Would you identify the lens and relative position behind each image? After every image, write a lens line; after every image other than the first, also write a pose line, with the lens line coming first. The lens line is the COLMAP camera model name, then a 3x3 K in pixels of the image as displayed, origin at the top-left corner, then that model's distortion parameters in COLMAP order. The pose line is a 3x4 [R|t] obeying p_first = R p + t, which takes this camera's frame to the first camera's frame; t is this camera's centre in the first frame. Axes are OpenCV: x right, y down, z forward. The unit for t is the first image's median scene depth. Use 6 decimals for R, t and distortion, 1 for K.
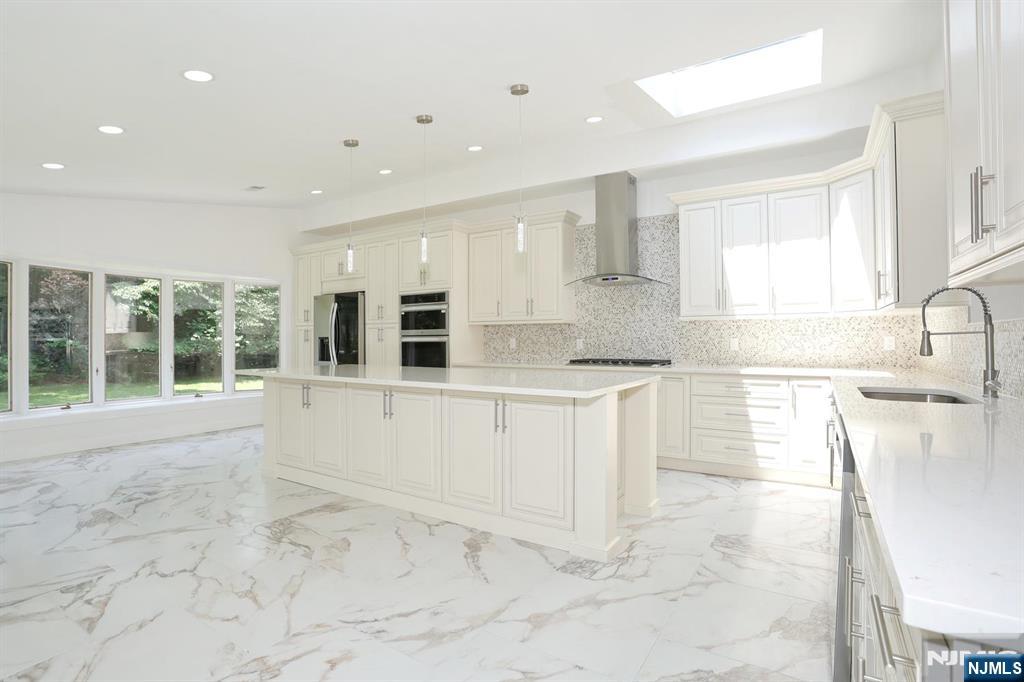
lens RADIAL K [[500.0, 0, 509.2], [0, 500.0, 340.4], [0, 0, 1]] dist [-0.021742, 0.001878]
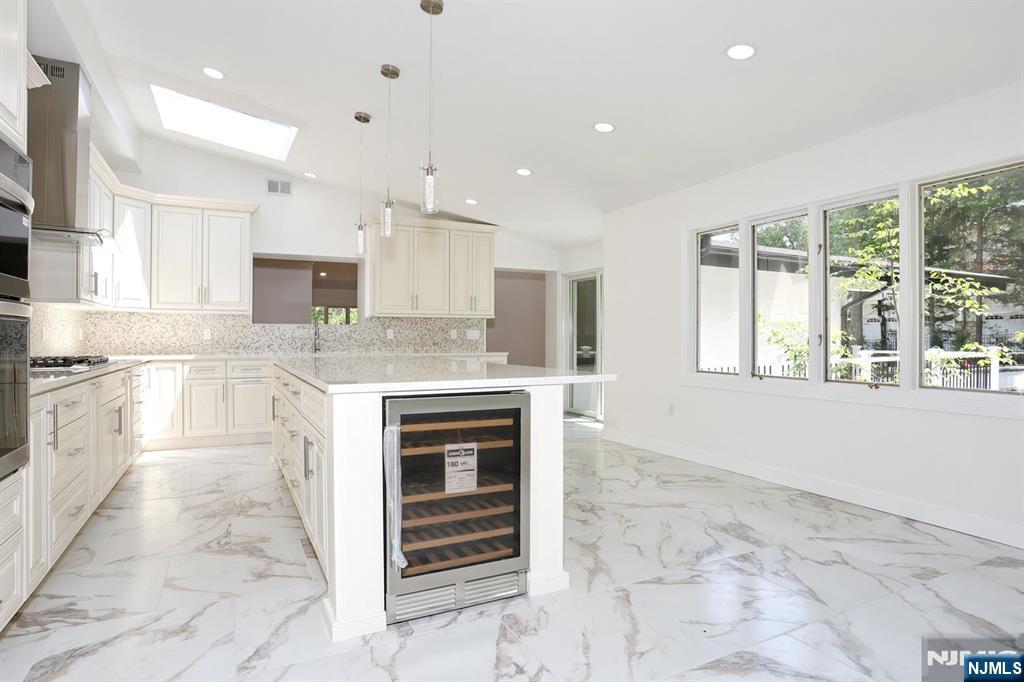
lens RADIAL K [[569.0, 0, 510.6], [0, 569.0, 334.4], [0, 0, 1]] dist [-0.034909, 0.012543]
pose [[-0.860910, 0.006783, 0.508713, -0.625982], [0.003906, 0.999970, -0.006723, 0.016739], [-0.508743, -0.003801, -0.860910, 1.286341]]
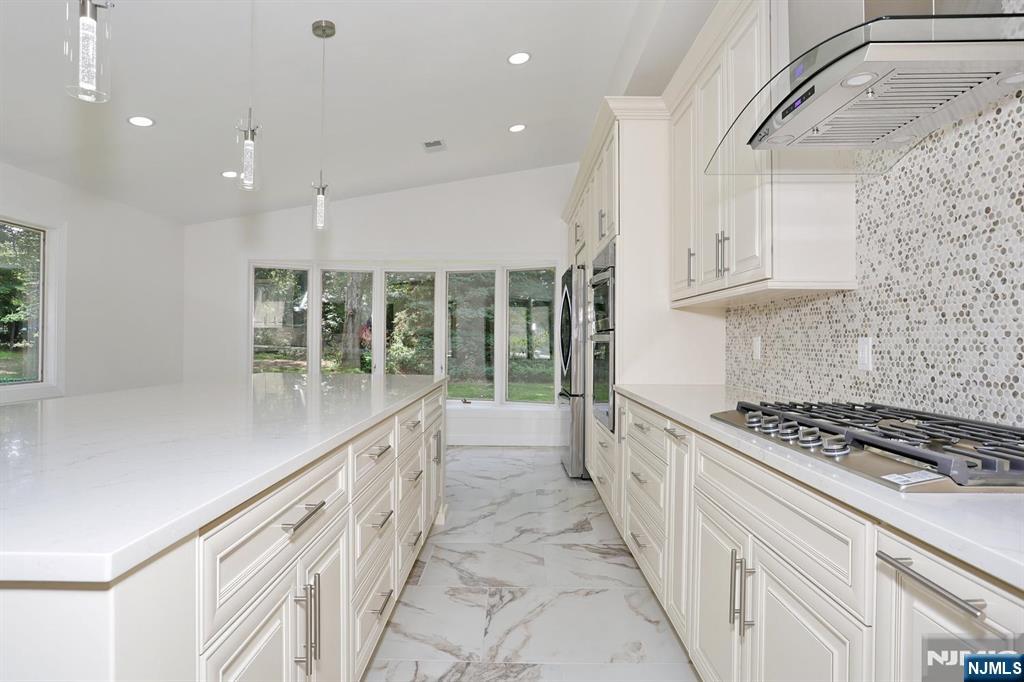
lens RADIAL K [[569.0, 0, 508.1], [0, 569.0, 343.7], [0, 0, 1]] dist [-0.034909, 0.012543]
pose [[0.532498, 0.012251, -0.846343, 0.347809], [-0.015430, 0.999870, 0.004766, 0.002939], [0.846291, 0.010521, 0.532617, 0.679223]]
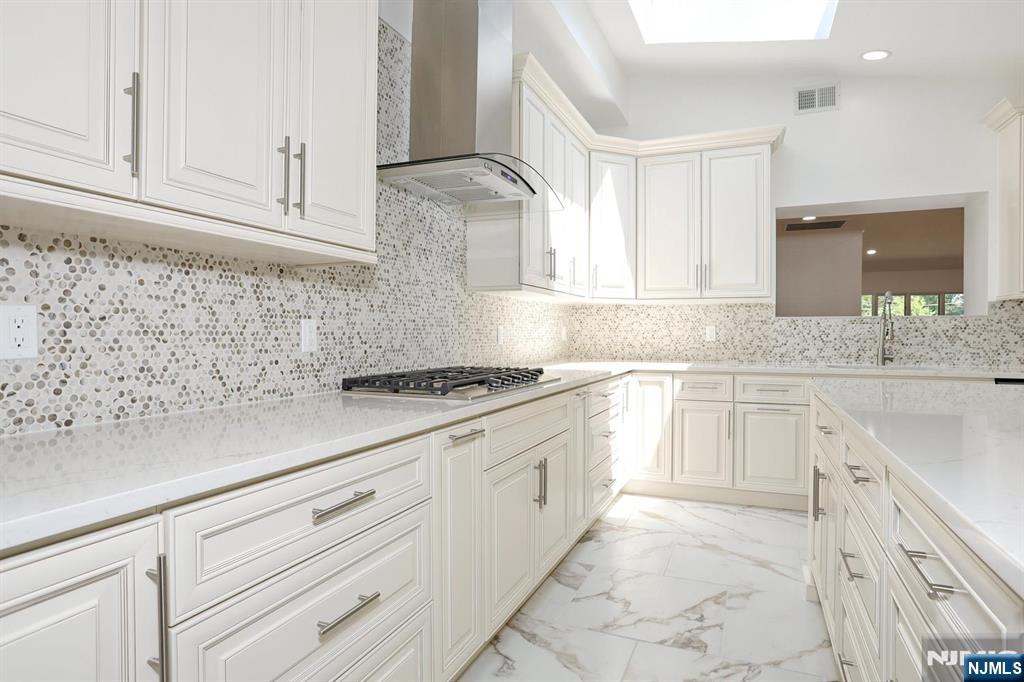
lens RADIAL K [[569.0, 0, 504.6], [0, 569.0, 333.6], [0, 0, 1]] dist [-0.034909, 0.012543]
pose [[-0.152040, 0.000252, 0.988374, -0.250852], [-0.000176, 1.000000, -0.000282, 0.006780], [-0.988374, -0.000217, -0.152040, 1.016024]]
